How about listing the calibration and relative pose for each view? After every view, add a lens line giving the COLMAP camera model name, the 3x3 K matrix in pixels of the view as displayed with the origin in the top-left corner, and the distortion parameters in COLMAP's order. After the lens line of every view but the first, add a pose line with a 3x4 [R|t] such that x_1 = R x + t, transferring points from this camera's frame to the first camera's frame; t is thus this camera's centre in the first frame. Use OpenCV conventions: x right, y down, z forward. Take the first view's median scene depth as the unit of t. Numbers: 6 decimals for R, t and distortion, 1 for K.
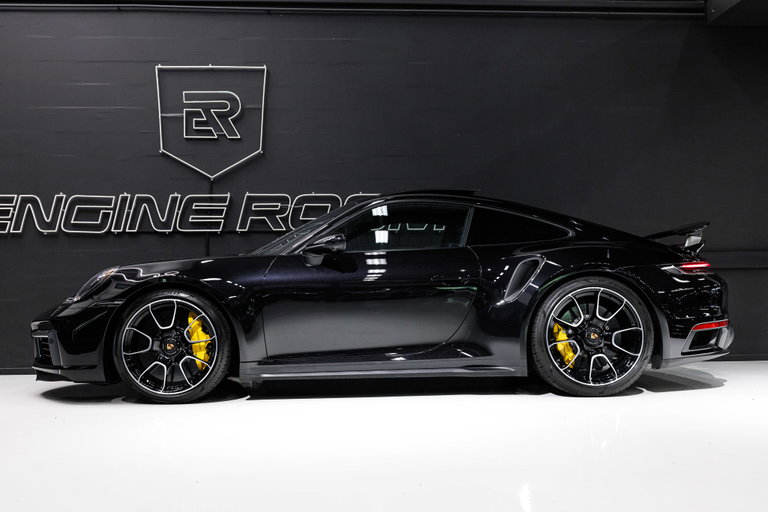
lens RADIAL K [[884.0, 0, 384.0], [0, 884.0, 256.0], [0, 0, 1]] dist [0.000926, 0.005072]
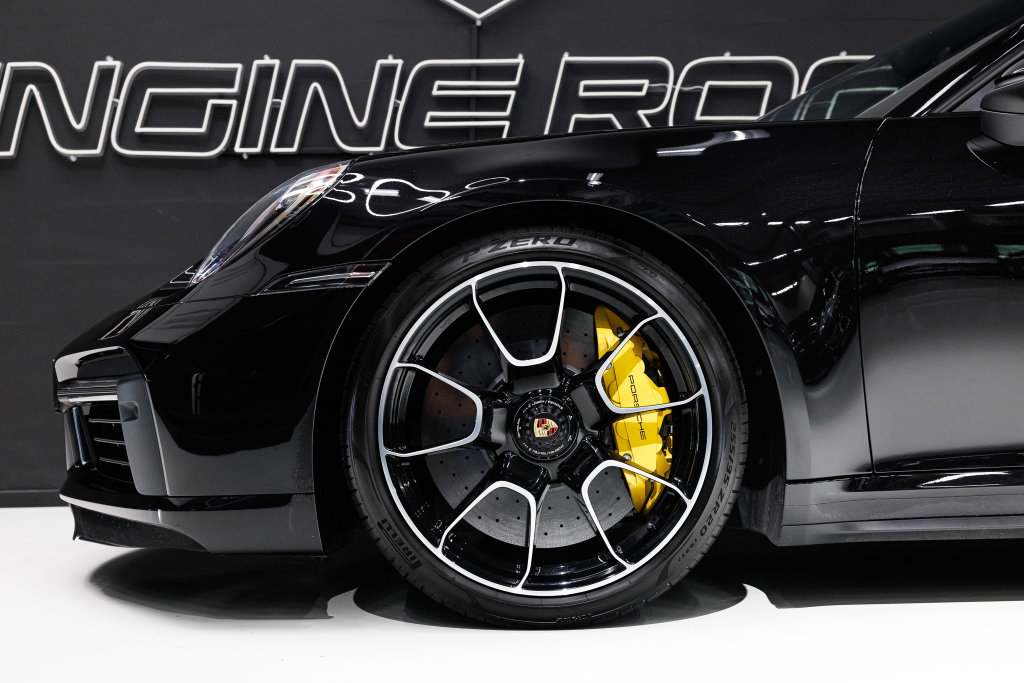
lens RADIAL K [[1336.6, 0, 512.0], [0, 1336.6, 341.5], [0, 0, 1]] dist [0.000818, 0.004365]
pose [[0.999587, -0.007937, -0.027632, -0.166144], [0.008673, 0.999607, 0.026647, 0.043411], [0.027409, -0.026875, 0.999263, 0.393160]]
